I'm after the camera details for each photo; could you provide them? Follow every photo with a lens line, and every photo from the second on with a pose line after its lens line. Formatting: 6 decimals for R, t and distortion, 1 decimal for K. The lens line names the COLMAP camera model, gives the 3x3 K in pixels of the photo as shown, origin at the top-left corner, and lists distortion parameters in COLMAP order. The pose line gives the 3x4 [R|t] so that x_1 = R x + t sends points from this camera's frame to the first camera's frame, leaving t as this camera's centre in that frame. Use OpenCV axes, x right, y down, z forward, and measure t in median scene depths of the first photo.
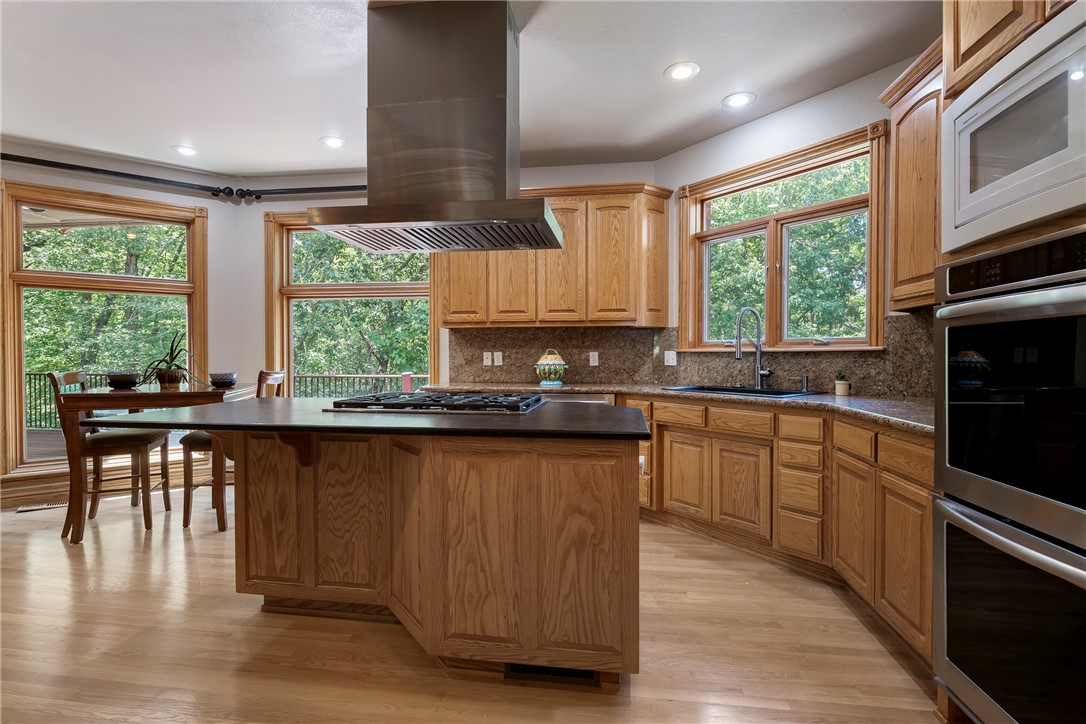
lens RADIAL K [[509.1, 0, 545.0], [0, 509.1, 360.3], [0, 0, 1]] dist [0.000203, 0.000026]
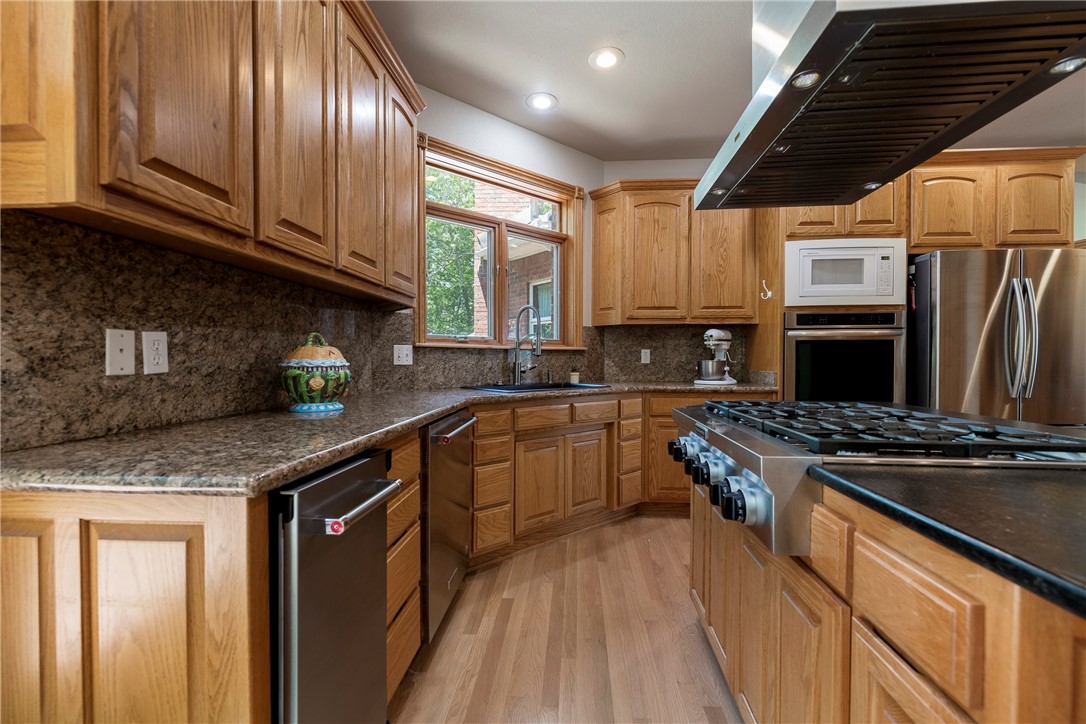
lens RADIAL K [[452.5, 0, 542.4], [0, 452.5, 363.3], [0, 0, 1]] dist [-0.001091, -0.000419]
pose [[-0.062857, -0.009955, 0.997973, -0.422122], [0.007155, 0.999920, 0.010425, 0.002517], [-0.997997, 0.007796, -0.062781, 0.845123]]
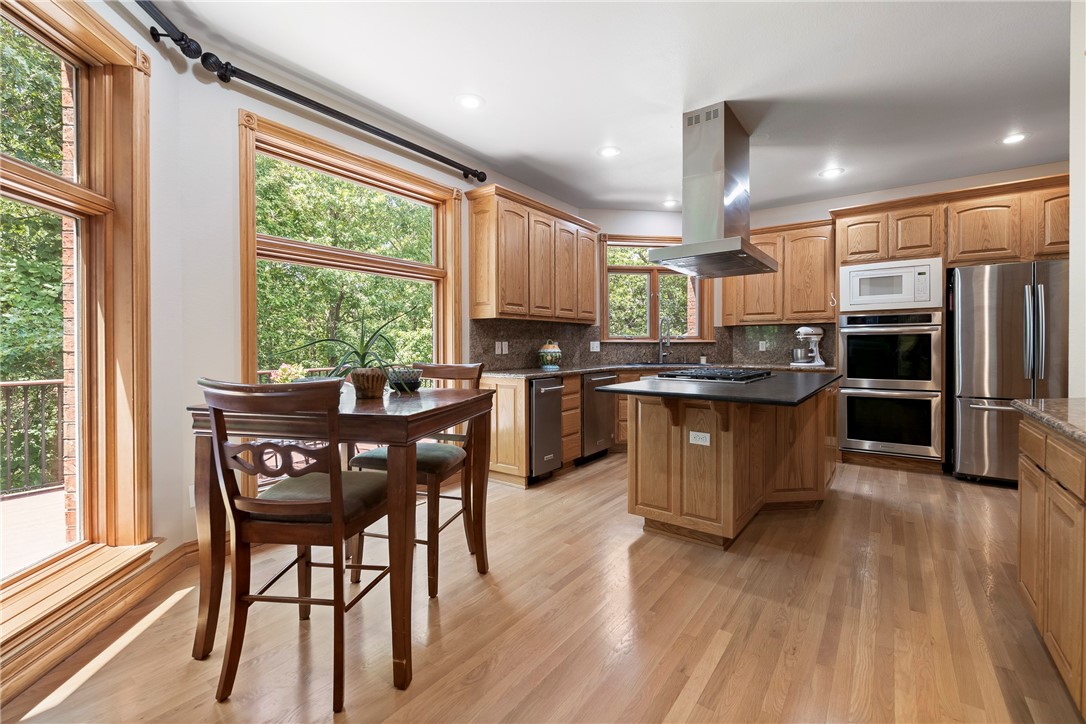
lens RADIAL K [[452.5, 0, 549.8], [0, 452.5, 352.1], [0, 0, 1]] dist [-0.001091, -0.000419]
pose [[0.477713, -0.015176, 0.878385, -0.985486], [0.010841, 0.999876, 0.011380, -0.004343], [-0.878449, 0.004086, 0.477818, 0.486821]]
